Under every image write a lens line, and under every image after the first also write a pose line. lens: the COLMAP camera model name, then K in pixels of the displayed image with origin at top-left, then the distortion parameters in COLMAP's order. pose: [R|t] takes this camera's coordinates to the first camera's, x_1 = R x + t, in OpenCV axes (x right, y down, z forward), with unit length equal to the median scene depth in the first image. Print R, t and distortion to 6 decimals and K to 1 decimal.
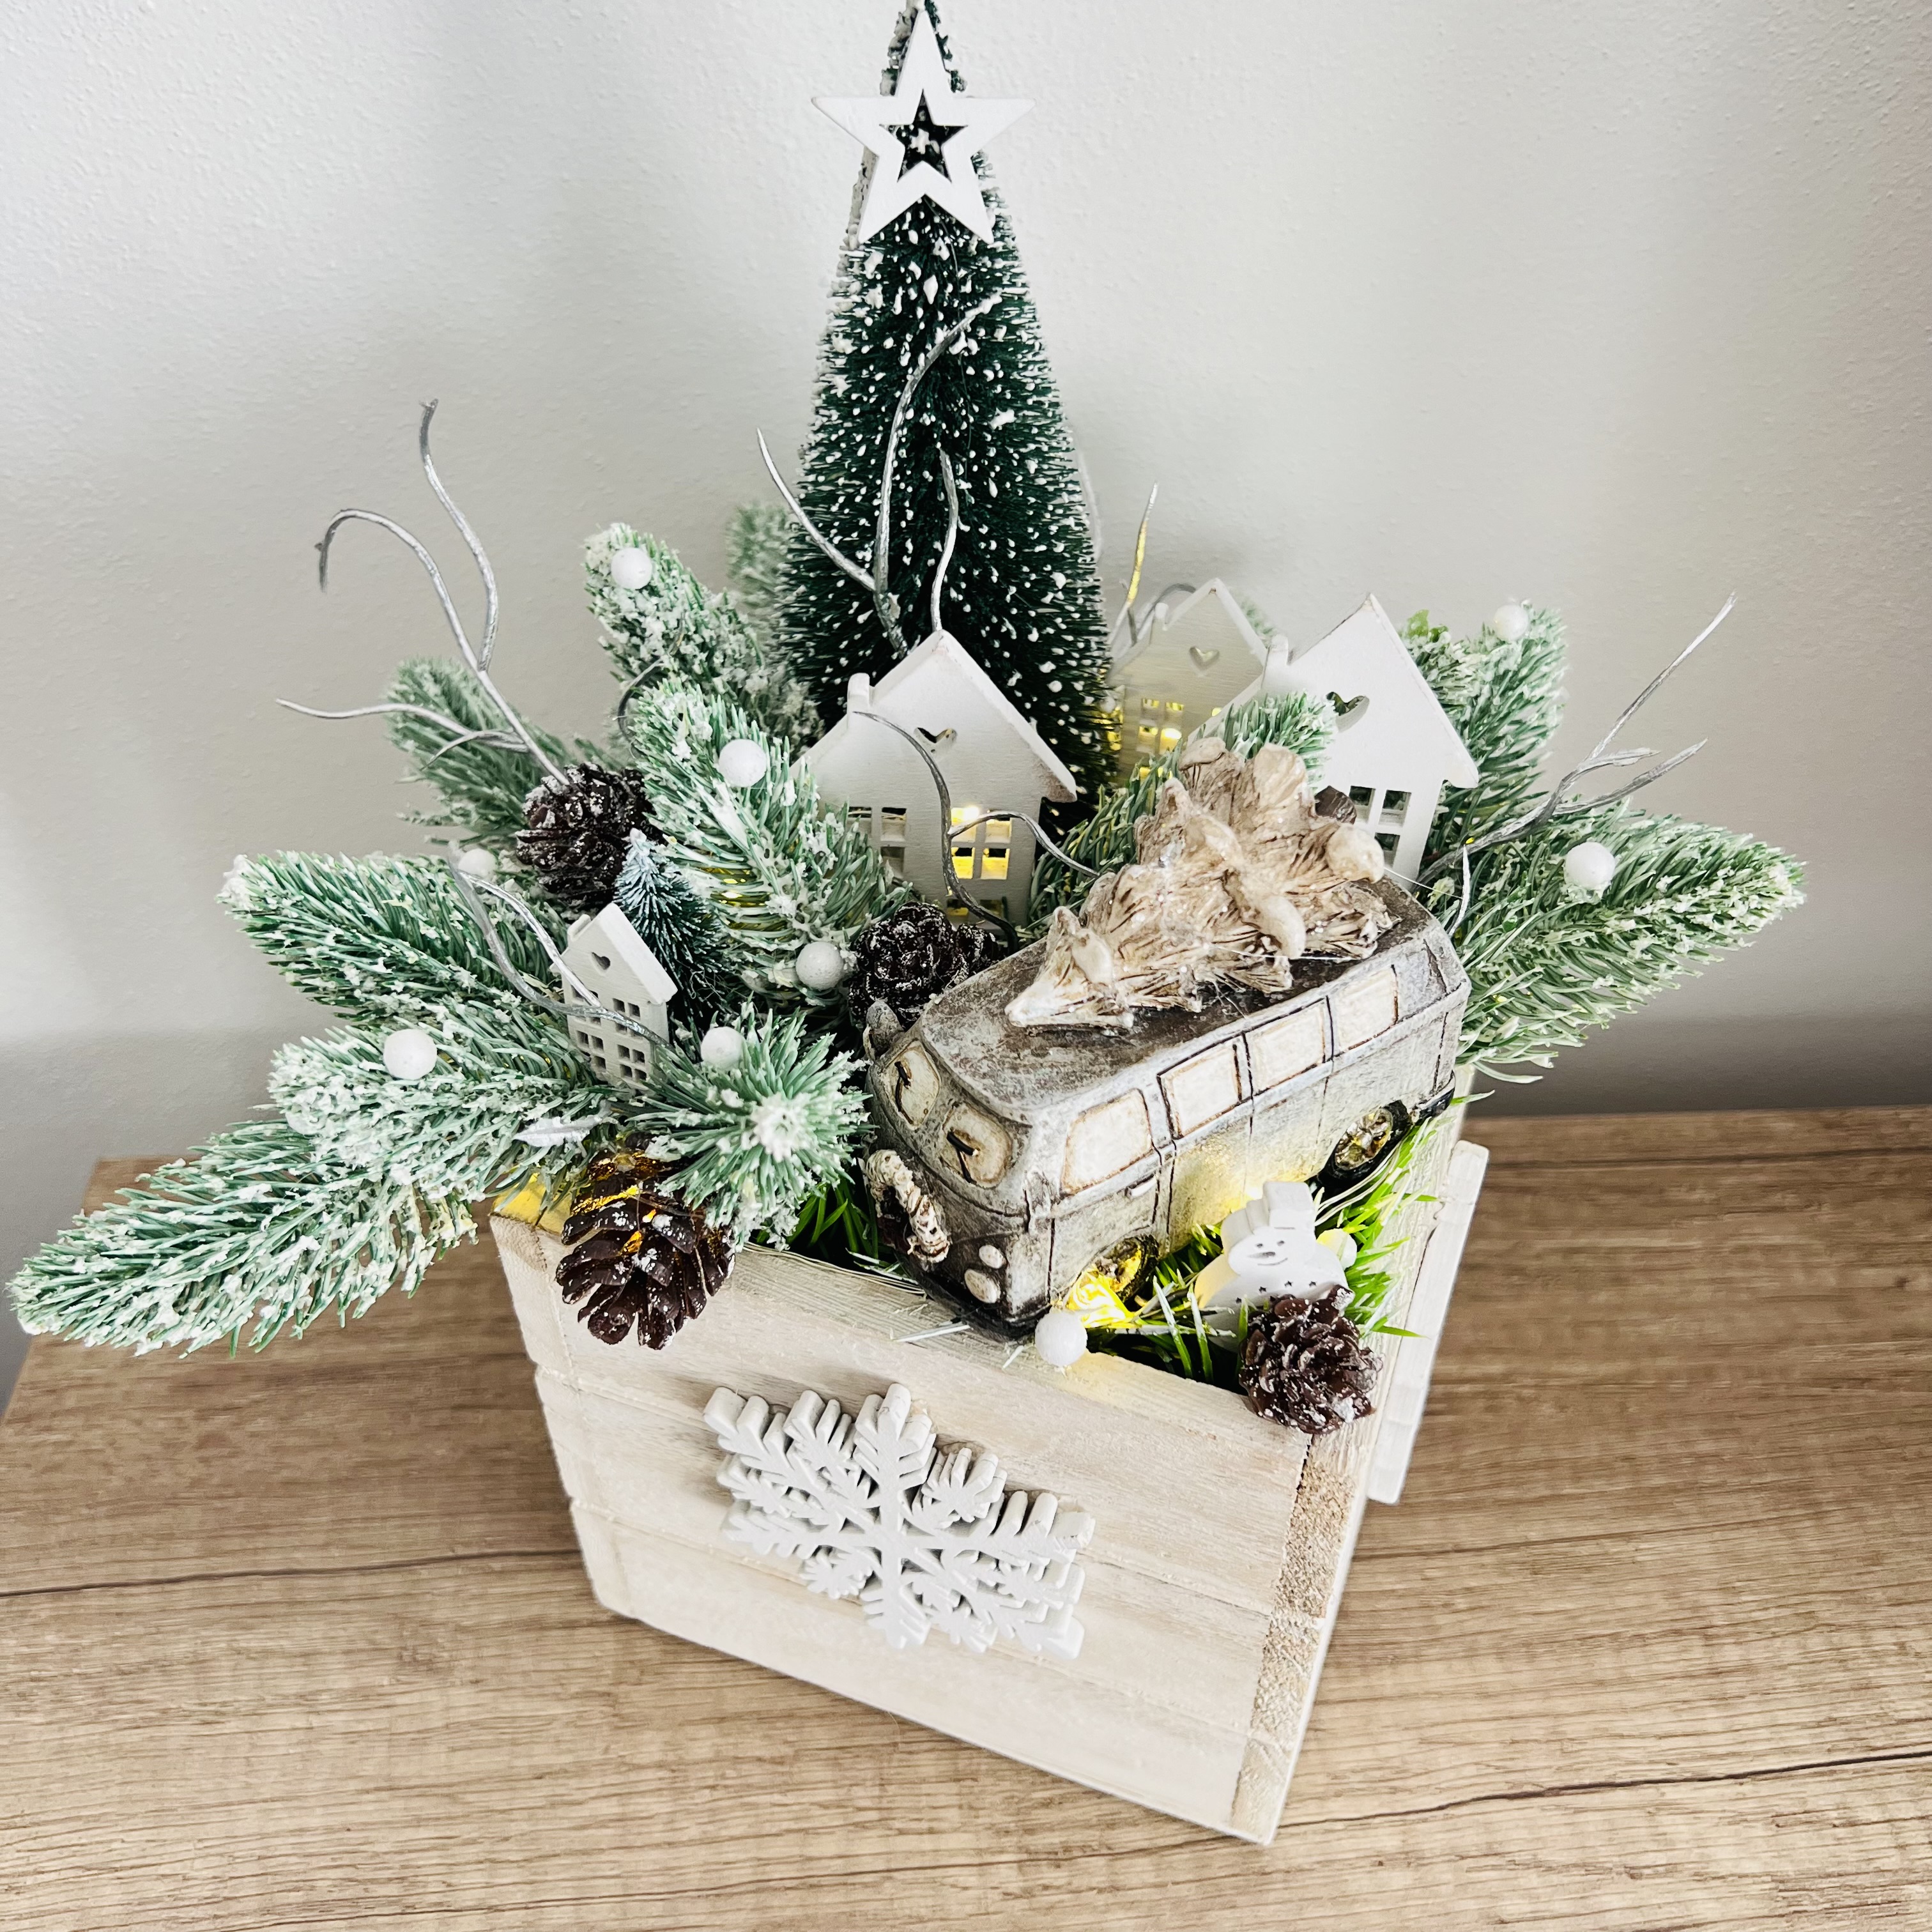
lens RADIAL K [[2027.1, 0, 975.7], [0, 2027.1, 972.9], [0, 0, 1]] dist [0.124231, -0.401644]
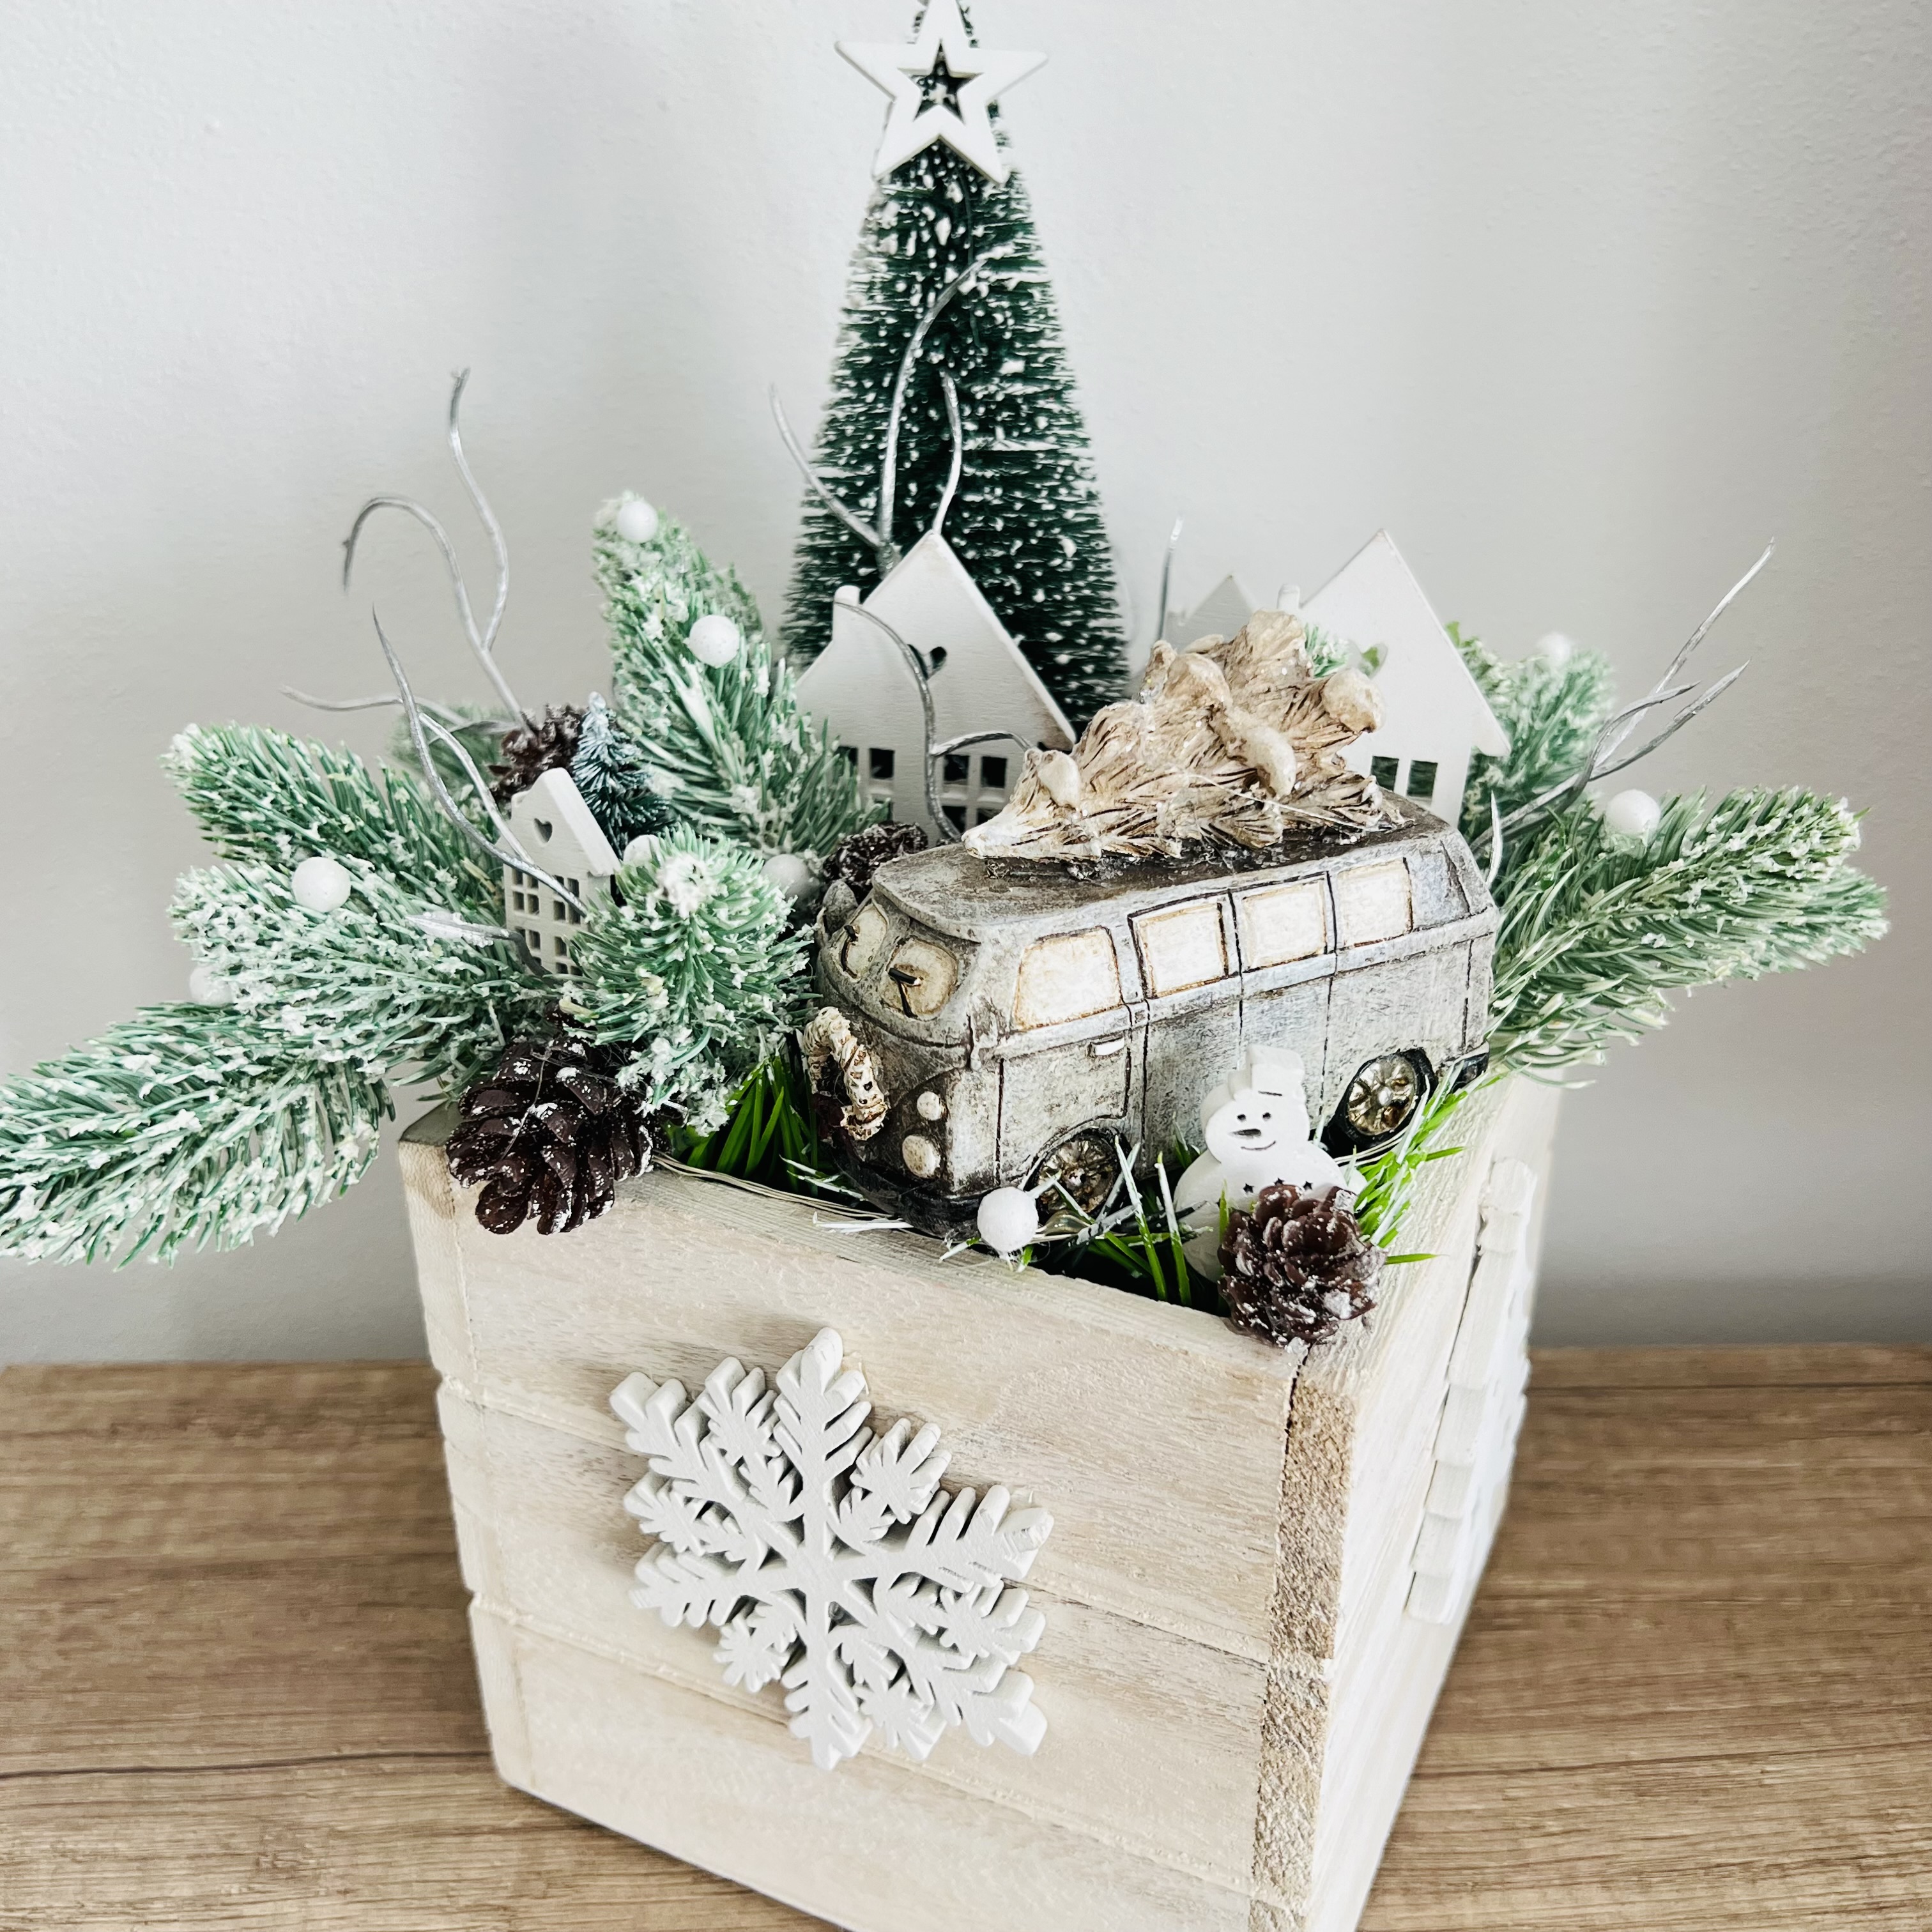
lens RADIAL K [[2031.8, 0, 977.2], [0, 2031.8, 964.4], [0, 0, 1]] dist [0.126705, -0.381436]
pose [[0.996410, 0.037196, -0.076047, 0.079679], [-0.059349, 0.947503, -0.314190, 0.307518], [0.060368, 0.317575, 0.946310, 0.136234]]
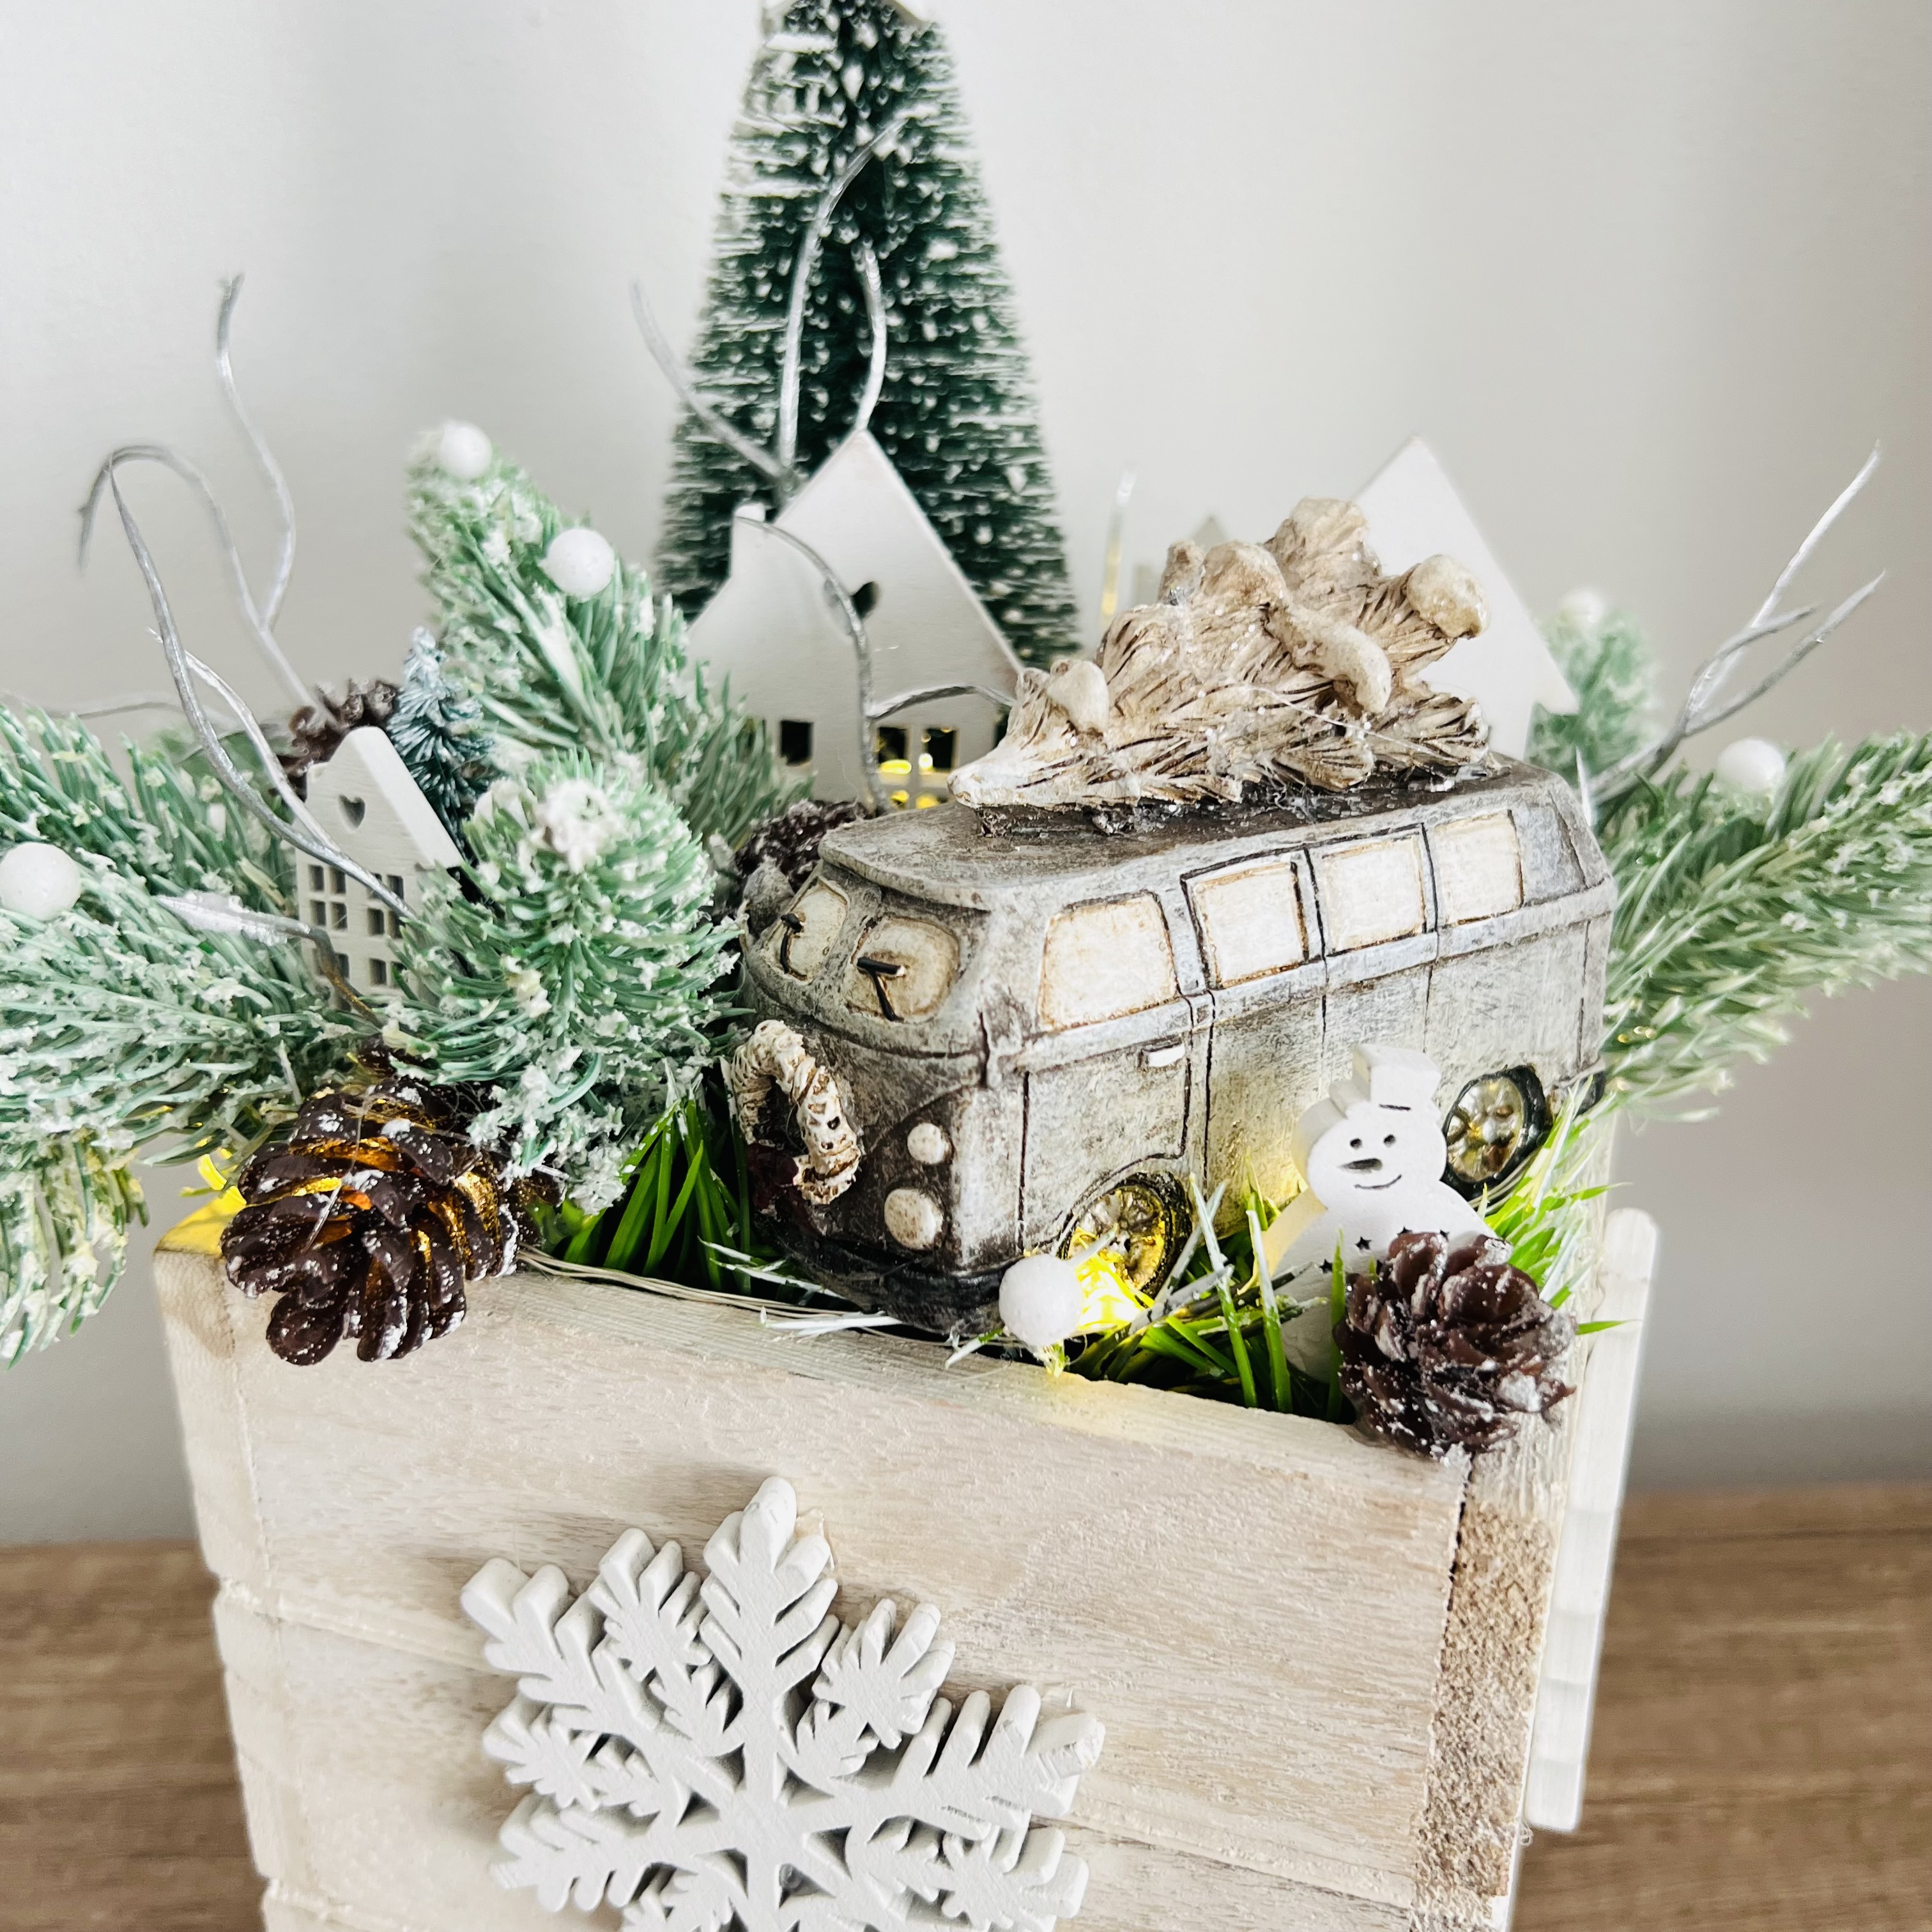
lens RADIAL K [[2035.8, 0, 983.2], [0, 2035.8, 973.5], [0, 0, 1]] dist [0.100600, -0.367924]
pose [[0.999595, -0.000875, 0.028450, 0.006190], [0.011989, 0.919475, -0.392965, 0.290586], [-0.025815, 0.393147, 0.919113, 0.356474]]
